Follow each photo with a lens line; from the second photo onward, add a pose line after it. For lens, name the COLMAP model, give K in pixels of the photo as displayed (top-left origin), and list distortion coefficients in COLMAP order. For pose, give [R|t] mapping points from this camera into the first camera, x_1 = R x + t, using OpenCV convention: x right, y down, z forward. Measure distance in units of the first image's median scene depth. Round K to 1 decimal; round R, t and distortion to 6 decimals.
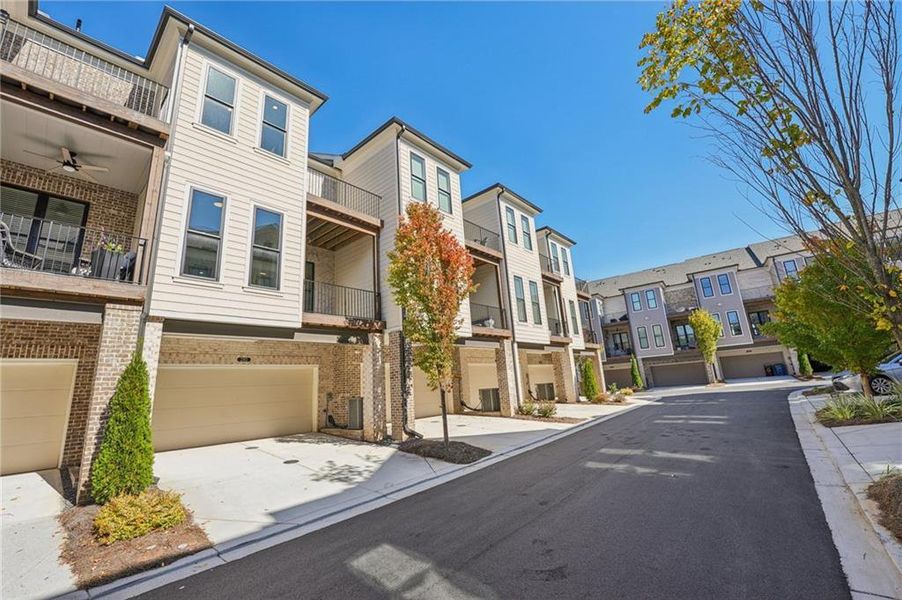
lens RADIAL K [[364.4, 0, 447.7], [0, 364.4, 300.5], [0, 0, 1]] dist [-0.024762, 0.000629]
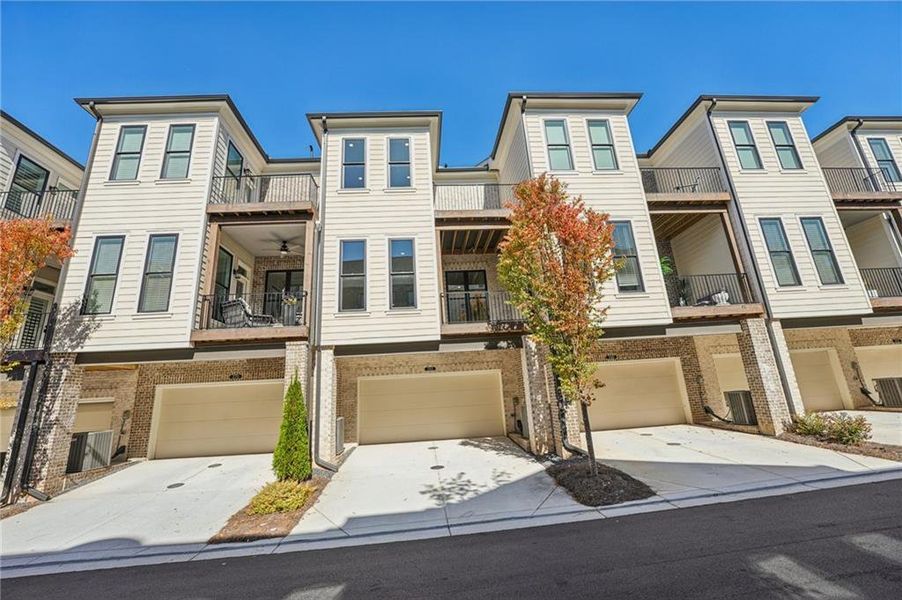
lens RADIAL K [[364.4, 0, 447.7], [0, 364.4, 300.5], [0, 0, 1]] dist [-0.024762, 0.000629]
pose [[0.717011, -0.155910, -0.679402, 0.298623], [0.172824, 0.983995, -0.043417, 0.010879], [0.675298, -0.086286, 0.732480, 0.214938]]
